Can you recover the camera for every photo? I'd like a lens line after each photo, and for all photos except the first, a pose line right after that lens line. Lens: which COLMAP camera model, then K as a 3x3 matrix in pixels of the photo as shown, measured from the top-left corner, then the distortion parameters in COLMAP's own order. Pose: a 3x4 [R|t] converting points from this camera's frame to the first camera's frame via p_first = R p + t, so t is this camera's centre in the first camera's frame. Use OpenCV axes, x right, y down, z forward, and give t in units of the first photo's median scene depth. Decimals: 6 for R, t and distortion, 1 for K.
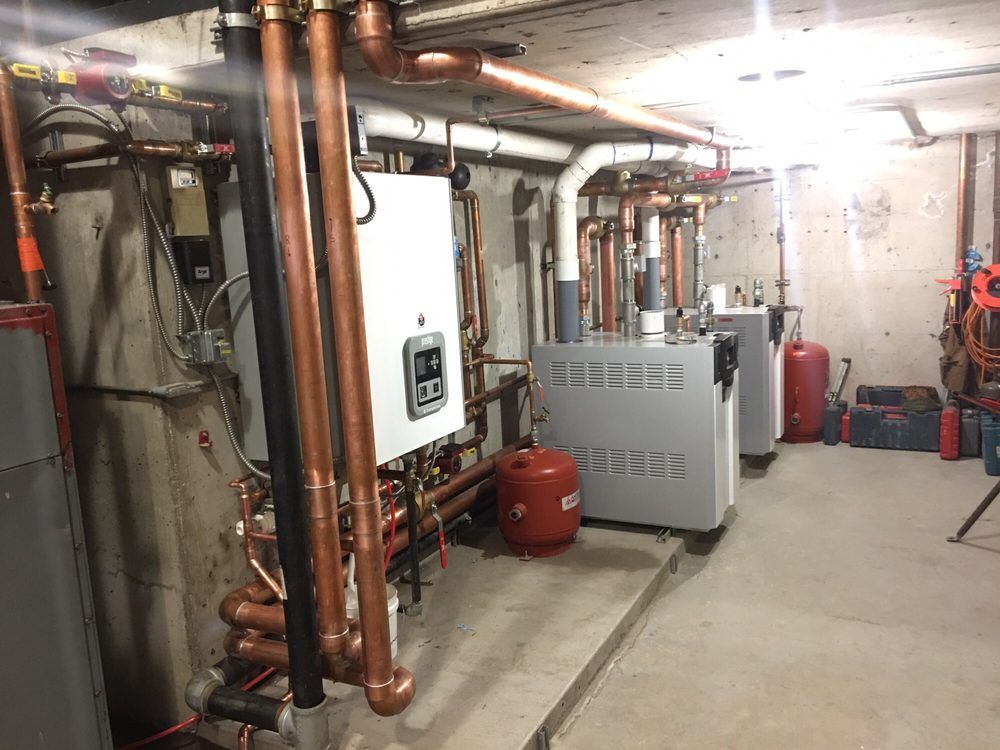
lens RADIAL K [[853.9, 0, 500.0], [0, 853.9, 375.0], [0, 0, 1]] dist [0.069911, -0.116421]
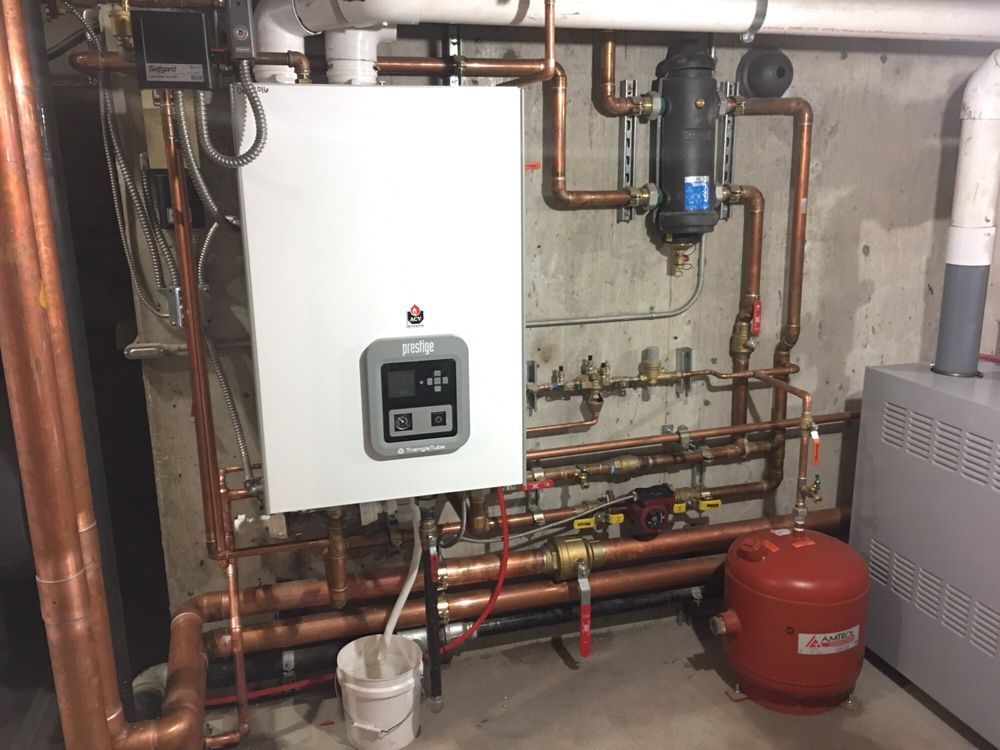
lens RADIAL K [[853.9, 0, 500.0], [0, 853.9, 375.0], [0, 0, 1]] dist [0.069911, -0.116421]
pose [[0.679503, 0.224387, -0.698517, 0.398208], [-0.141506, 0.974289, 0.175321, -0.136590], [0.719897, -0.020287, 0.693784, 0.567550]]
